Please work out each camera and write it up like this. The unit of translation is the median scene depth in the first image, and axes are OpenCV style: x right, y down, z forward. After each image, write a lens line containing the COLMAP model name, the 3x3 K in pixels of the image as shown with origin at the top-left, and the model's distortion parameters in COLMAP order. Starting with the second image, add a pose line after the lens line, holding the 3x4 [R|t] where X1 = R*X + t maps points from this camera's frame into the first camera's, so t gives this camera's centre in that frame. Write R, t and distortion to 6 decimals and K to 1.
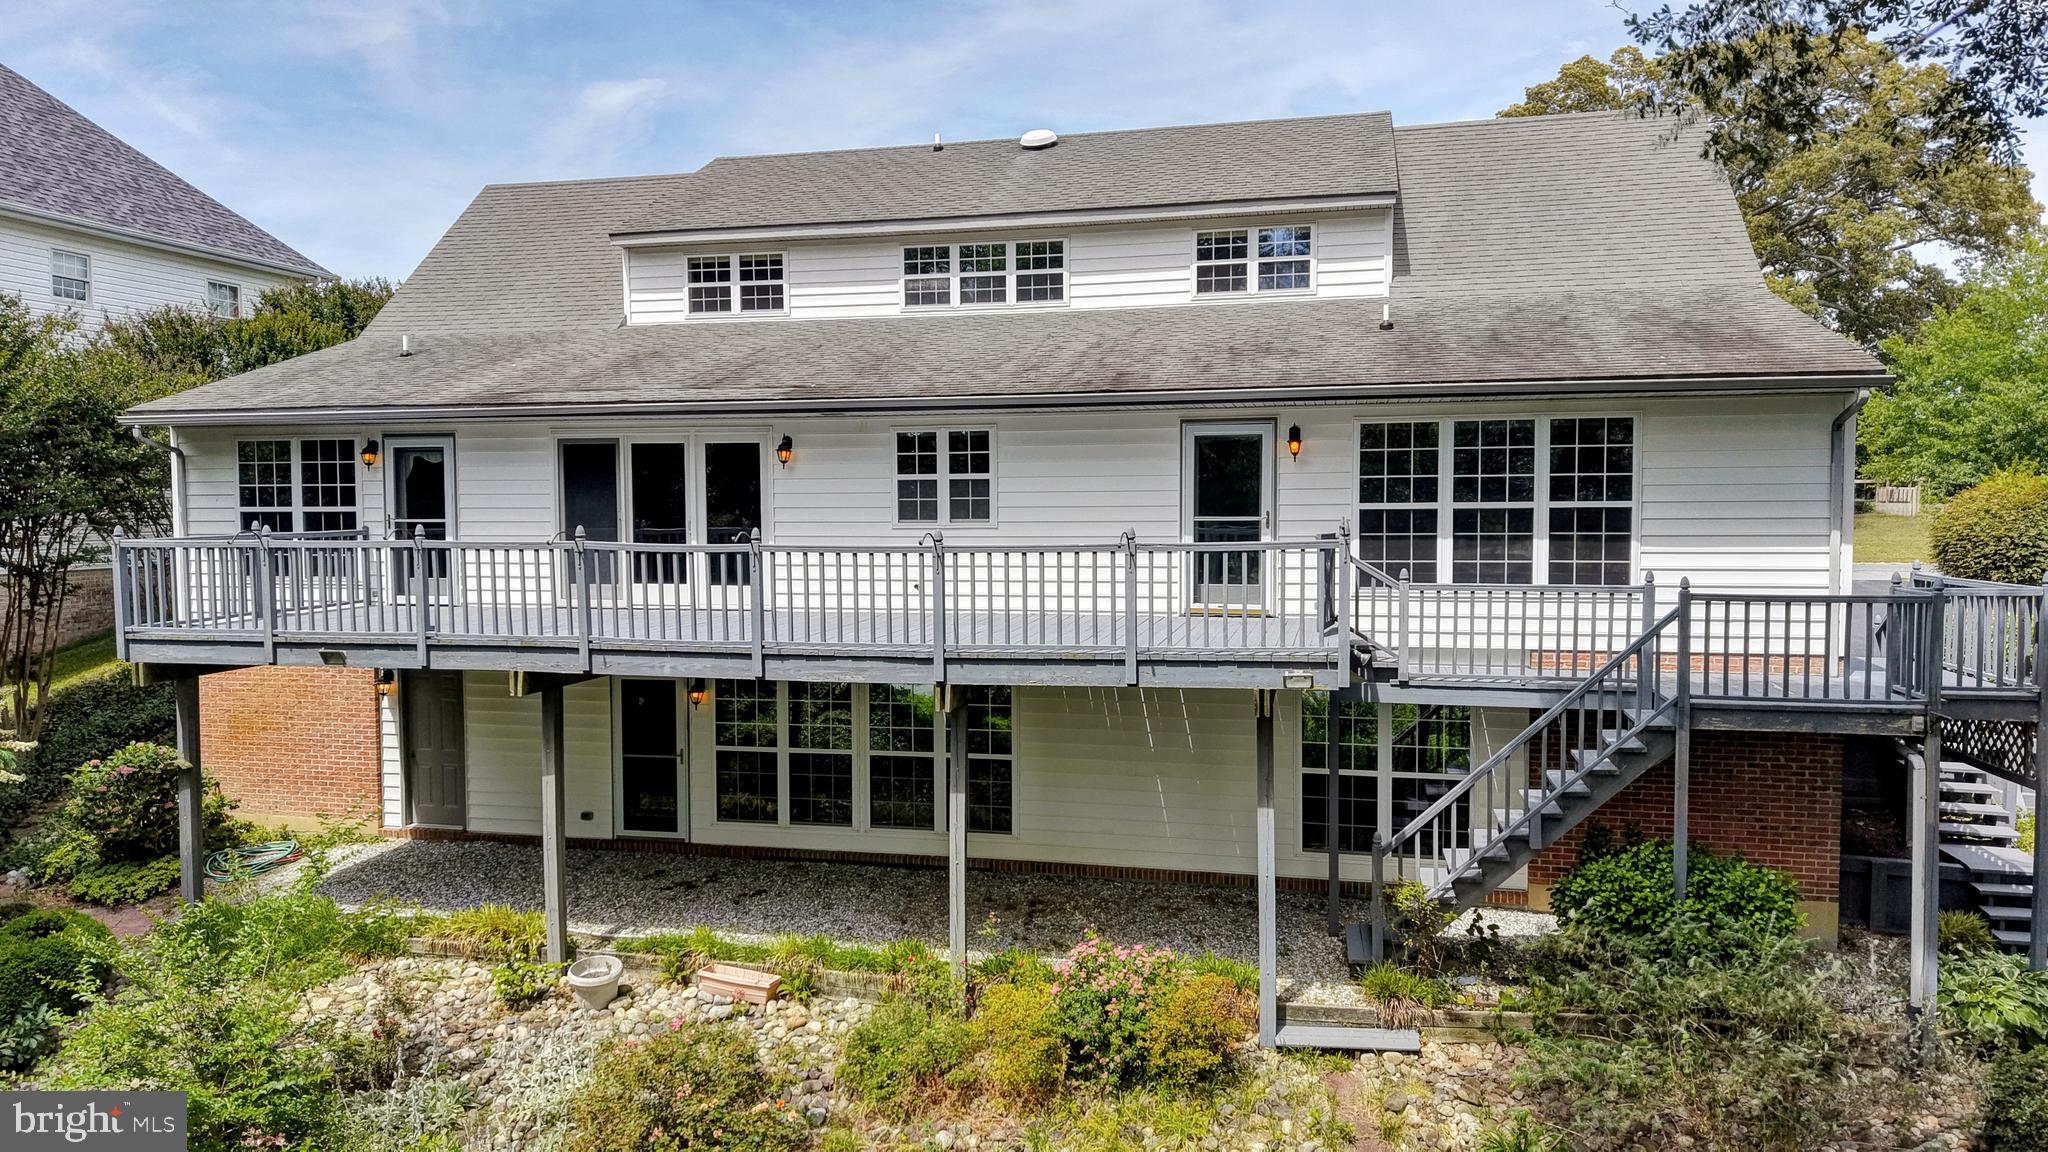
lens RADIAL K [[1374.1, 0, 1017.6], [0, 1374.1, 572.8], [0, 0, 1]] dist [0.044399, -0.056176]
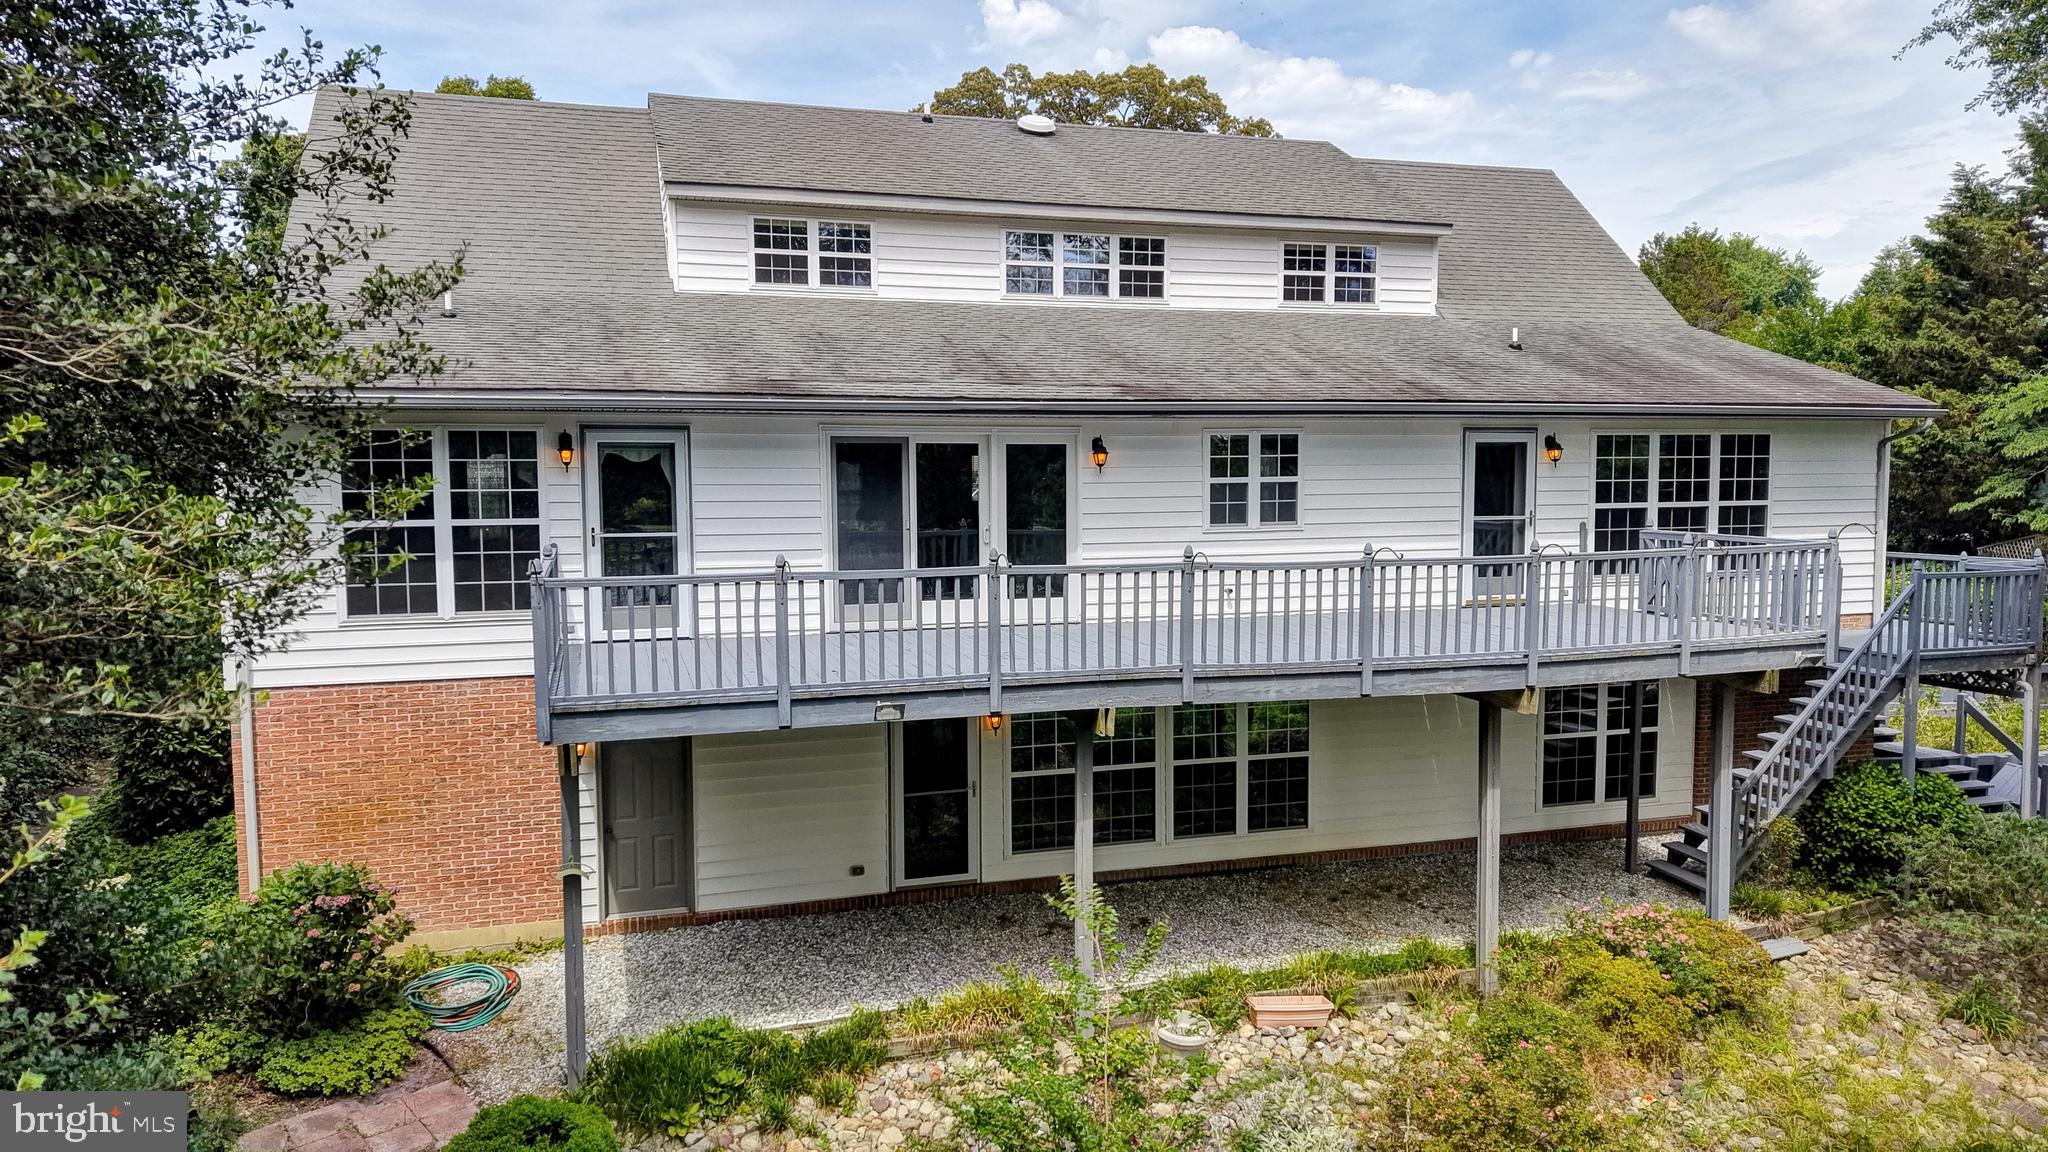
lens RADIAL K [[1374.1, 0, 1016.1], [0, 1374.1, 575.1], [0, 0, 1]] dist [0.044399, -0.056176]
pose [[0.862518, -0.038457, 0.504562, -0.664510], [0.026564, 0.999174, 0.030746, -0.033861], [-0.505328, -0.013116, 0.862828, 0.209248]]
